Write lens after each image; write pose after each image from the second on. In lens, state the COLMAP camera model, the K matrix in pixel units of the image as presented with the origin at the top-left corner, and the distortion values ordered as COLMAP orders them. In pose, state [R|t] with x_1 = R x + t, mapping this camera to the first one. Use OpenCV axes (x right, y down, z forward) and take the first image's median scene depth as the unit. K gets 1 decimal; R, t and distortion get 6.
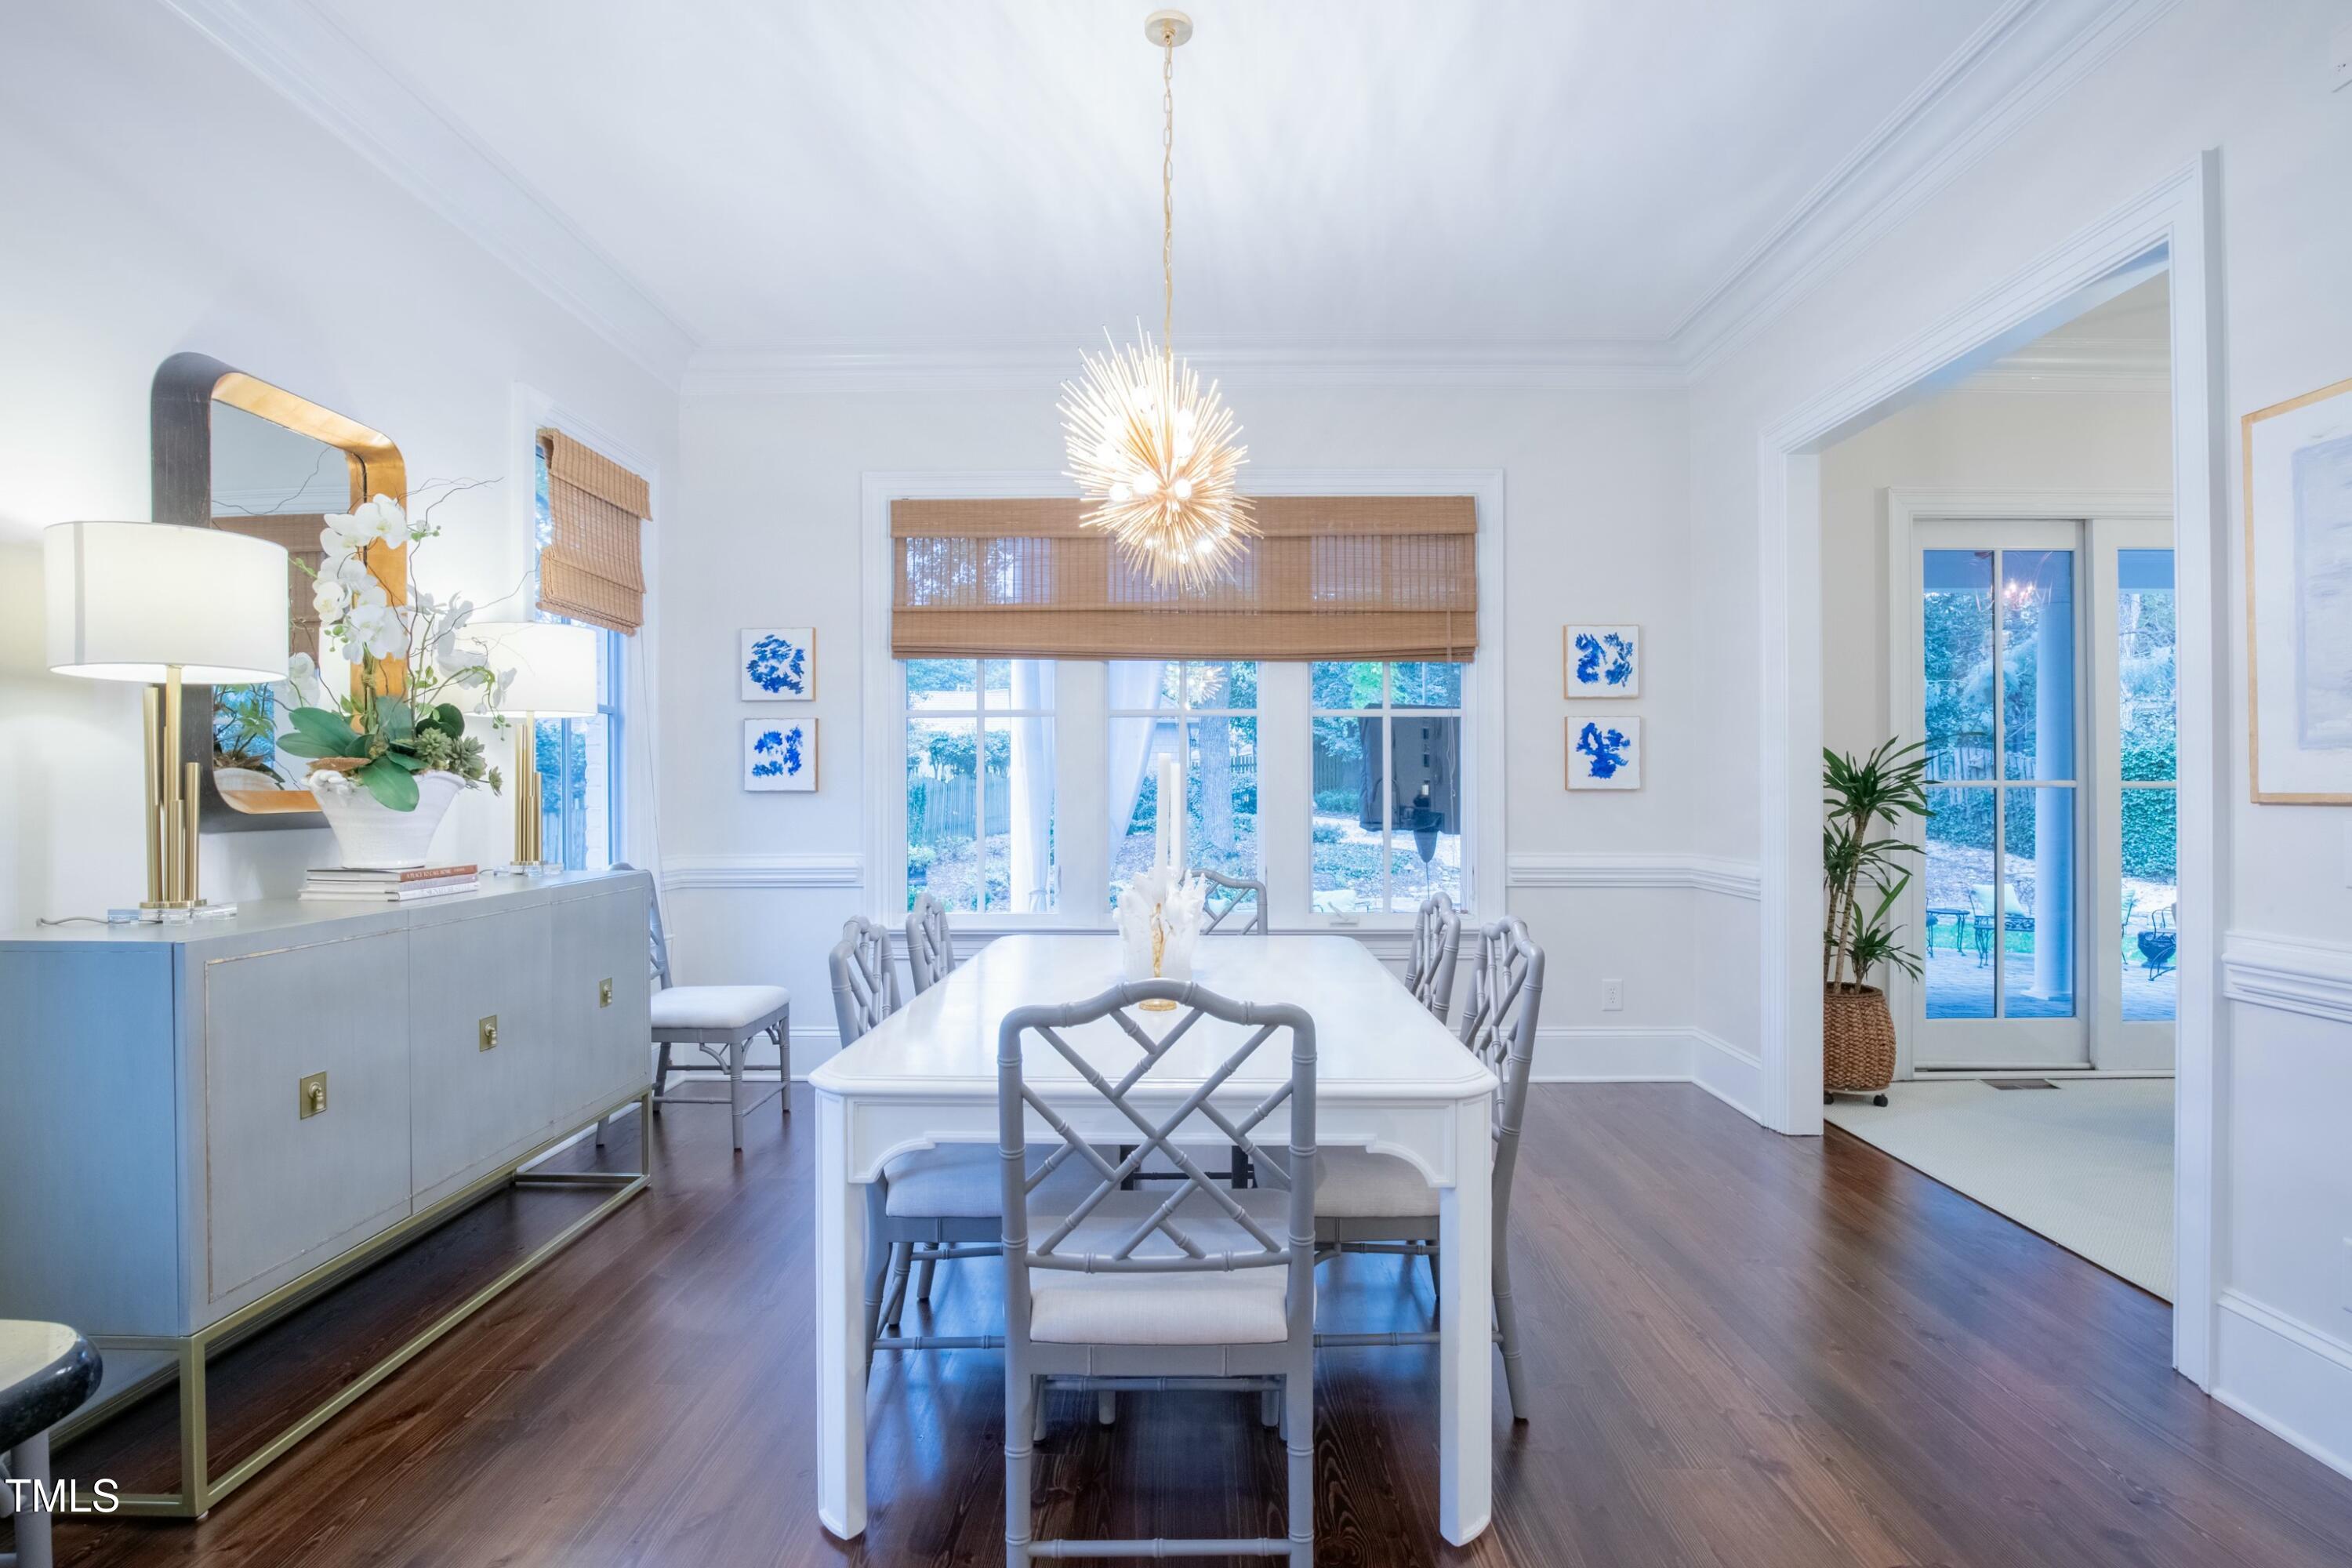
lens RADIAL K [[1099.9, 0, 1140.7], [0, 1099.9, 790.6], [0, 0, 1]] dist [-0.039190, -0.000105]
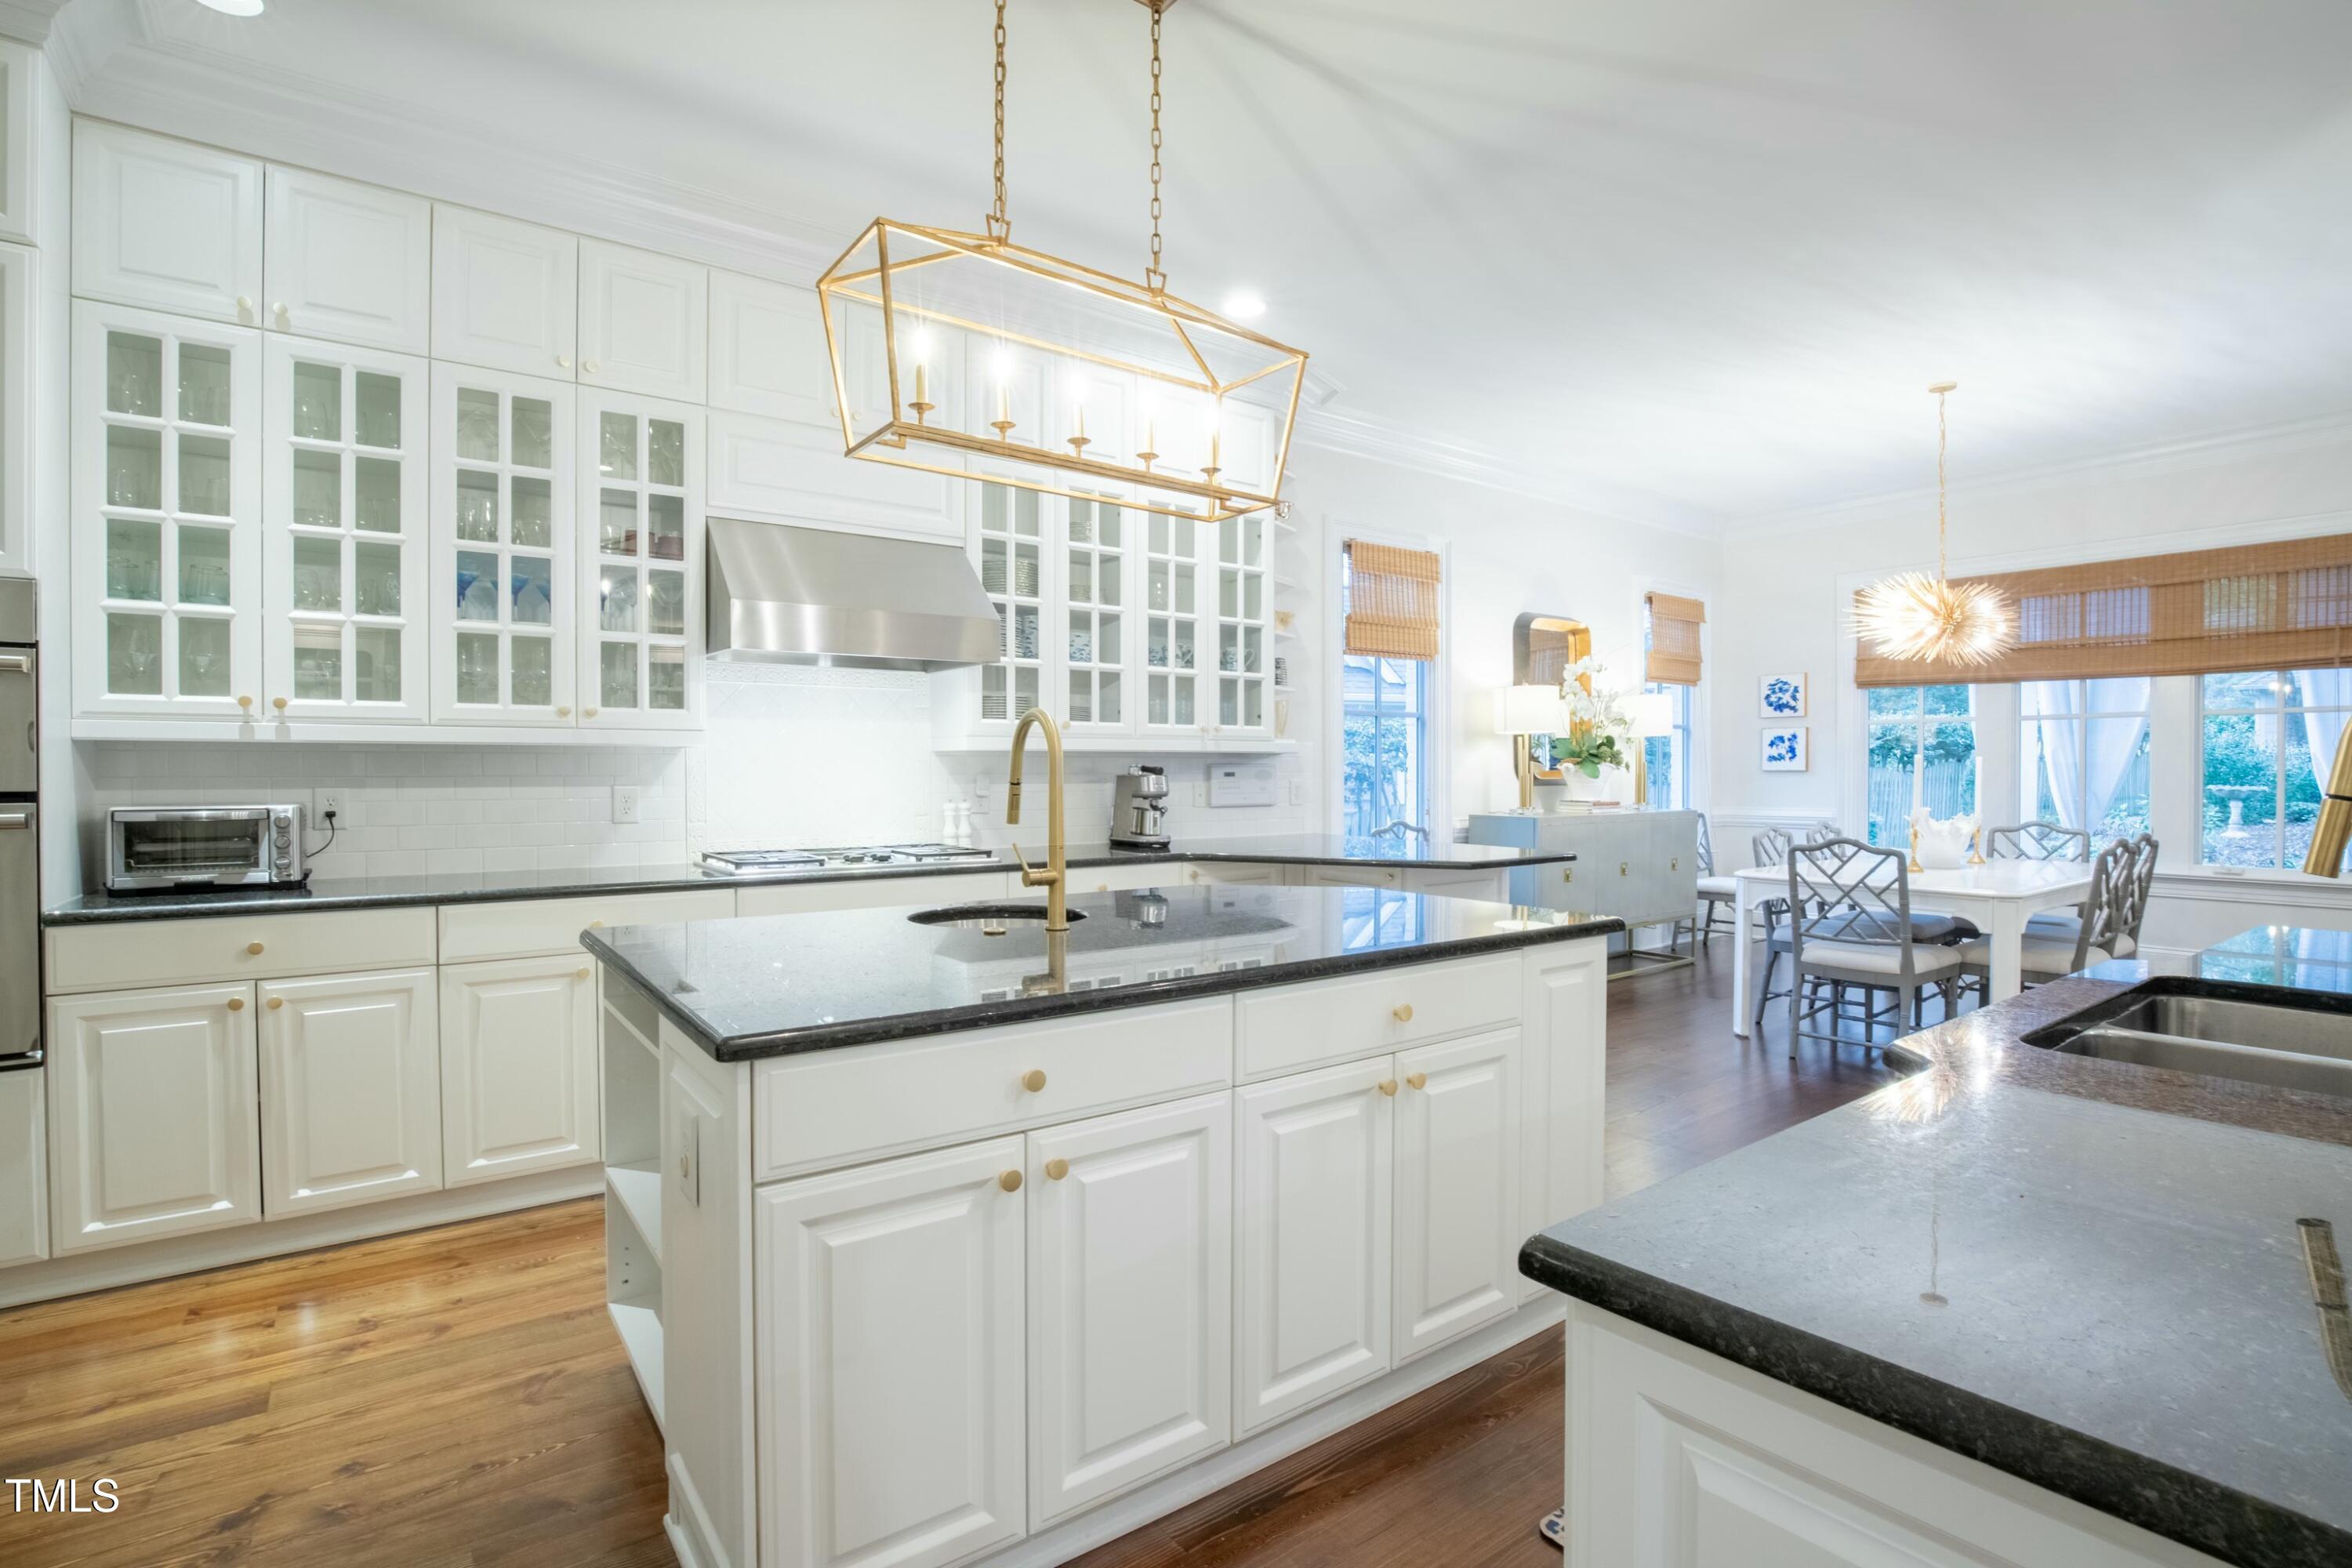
lens RADIAL K [[1099.9, 0, 1140.7], [0, 1099.9, 790.6], [0, 0, 1]] dist [-0.039190, -0.000105]
pose [[0.588091, 0.018912, -0.808574, 0.701933], [-0.001102, 0.999744, 0.022582, -0.008870], [0.808794, -0.012389, 0.587962, -1.251236]]
